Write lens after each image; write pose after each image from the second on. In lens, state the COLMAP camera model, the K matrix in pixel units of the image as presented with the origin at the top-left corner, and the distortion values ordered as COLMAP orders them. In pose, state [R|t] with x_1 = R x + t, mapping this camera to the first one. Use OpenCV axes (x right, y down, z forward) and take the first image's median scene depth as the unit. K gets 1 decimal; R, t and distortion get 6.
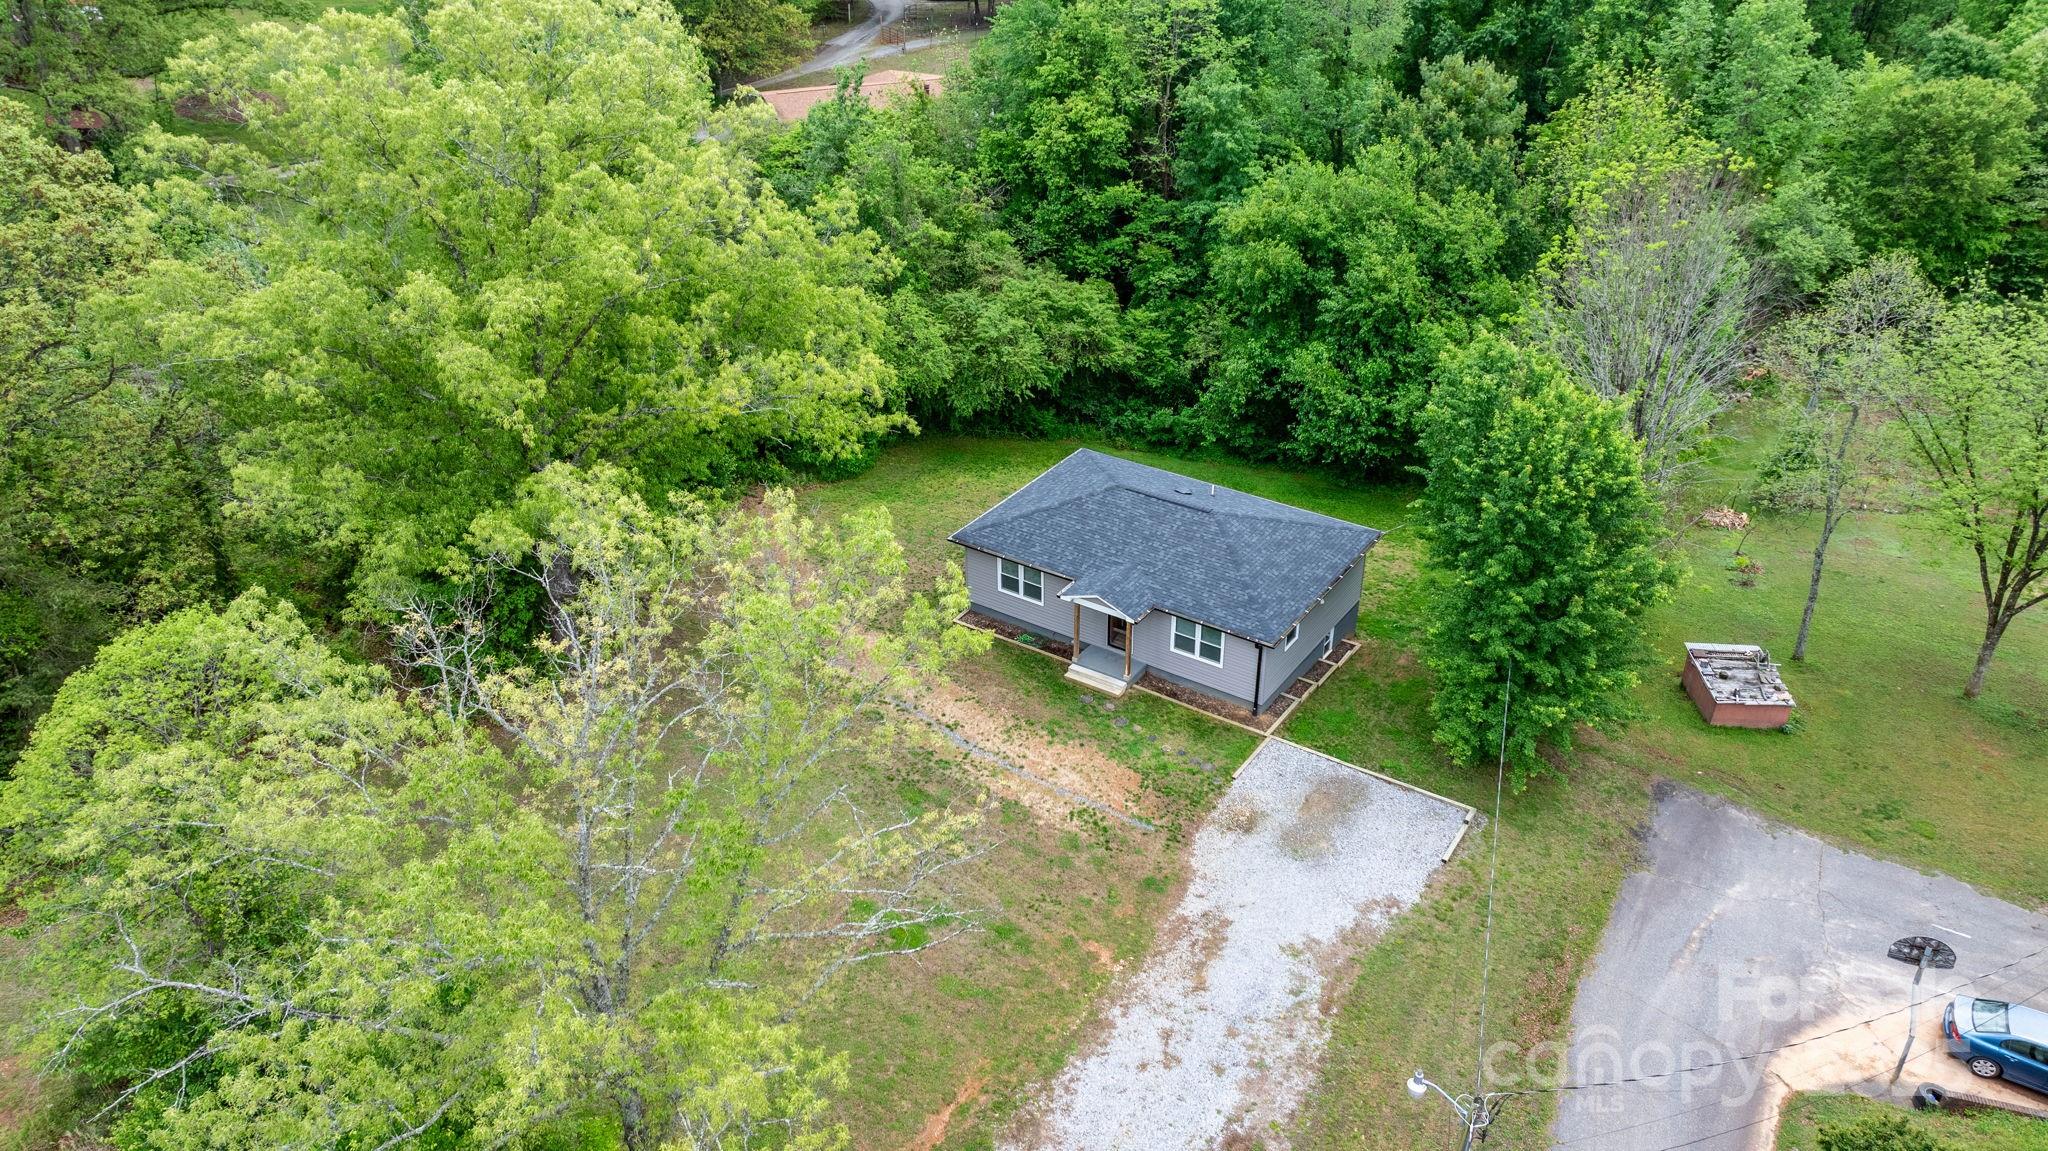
lens RADIAL K [[1462.9, 0, 1036.3], [0, 1462.9, 564.5], [0, 0, 1]] dist [0.000519, 0.005013]
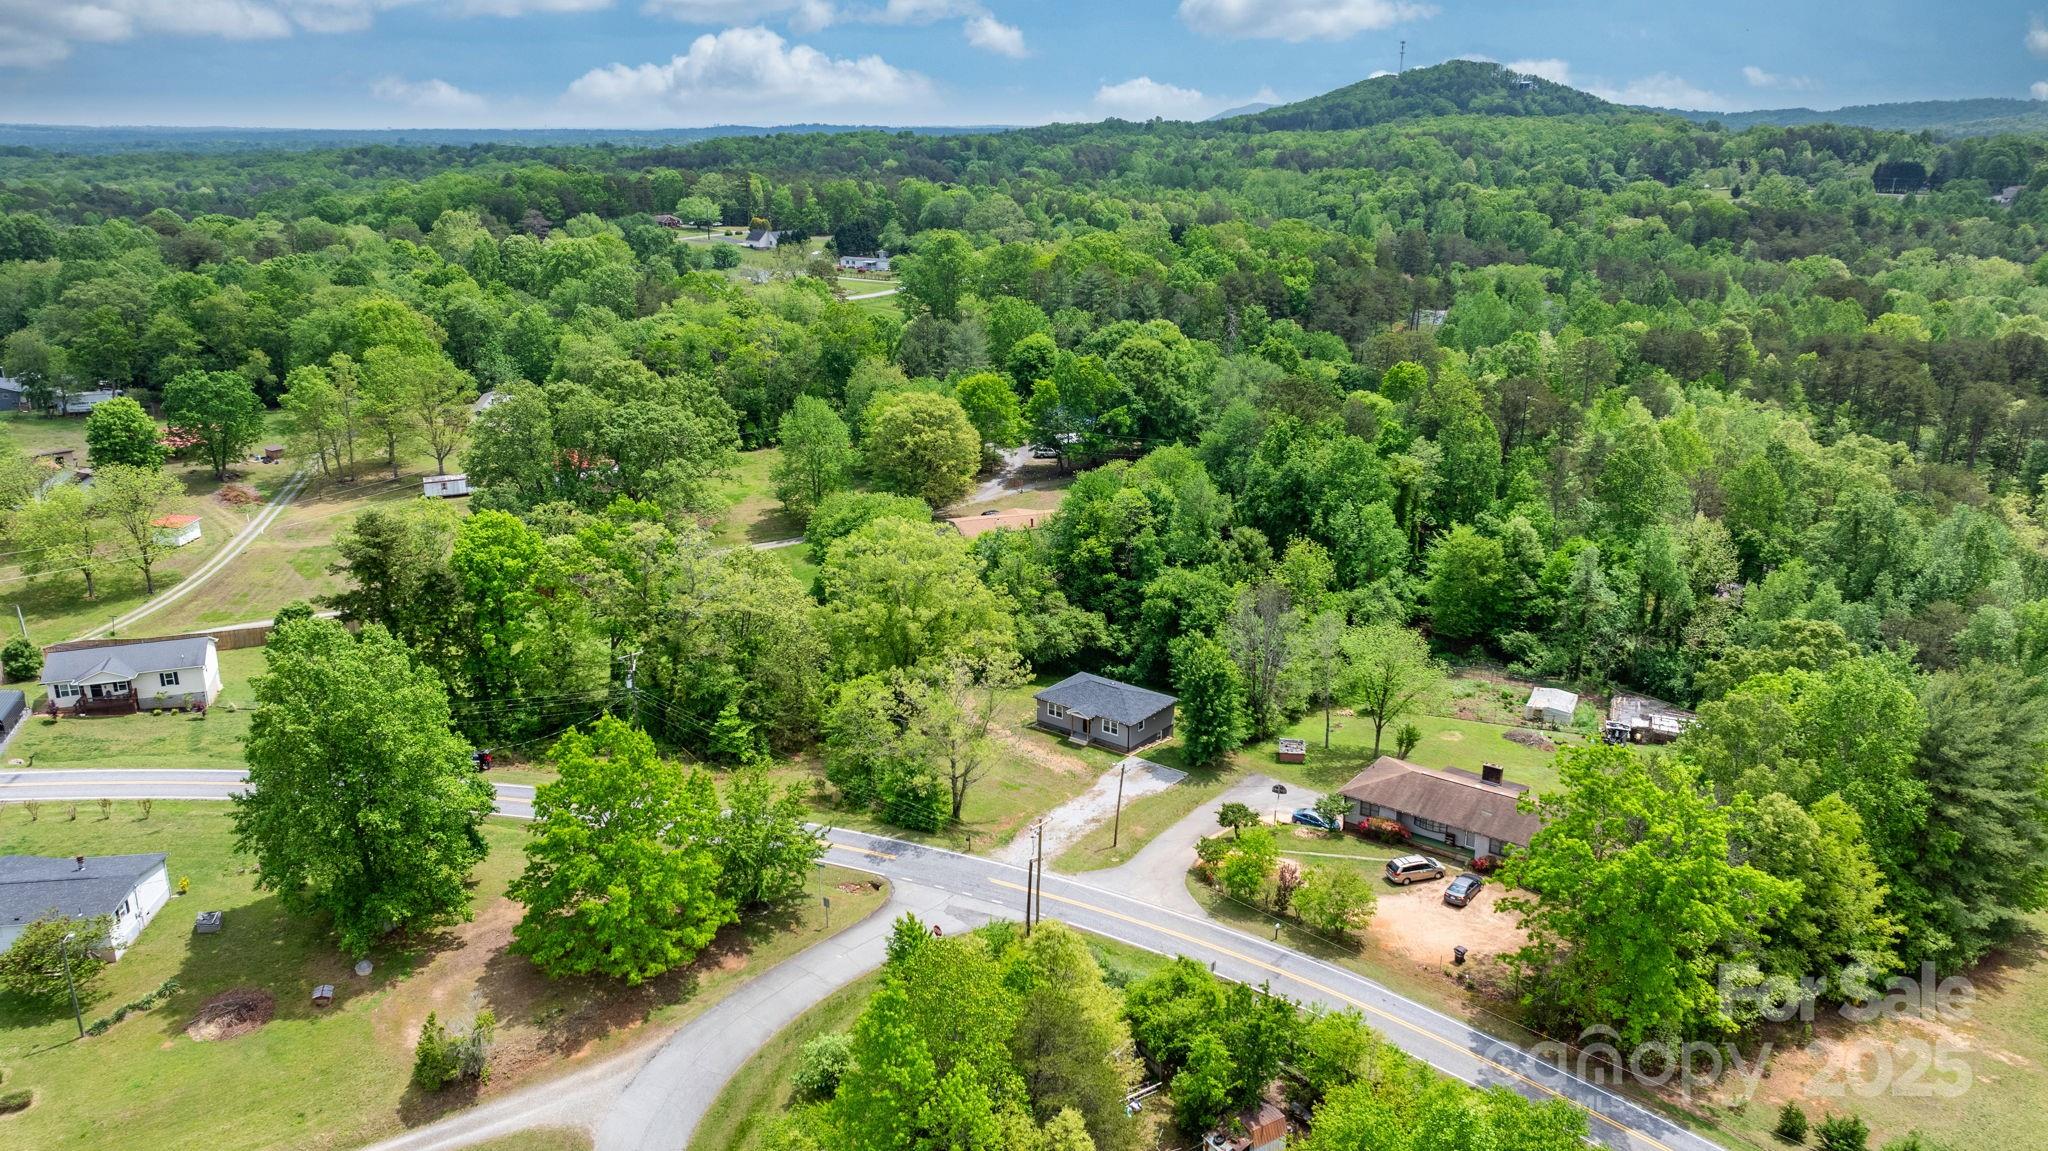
lens RADIAL K [[1462.9, 0, 1024.1], [0, 1462.9, 576.8], [0, 0, 1]] dist [0.000519, 0.005013]
pose [[0.996604, 0.024596, -0.078586, 0.119354], [-0.040686, 0.976801, -0.210247, 0.290218], [0.071591, 0.212731, 0.974485, -1.524469]]
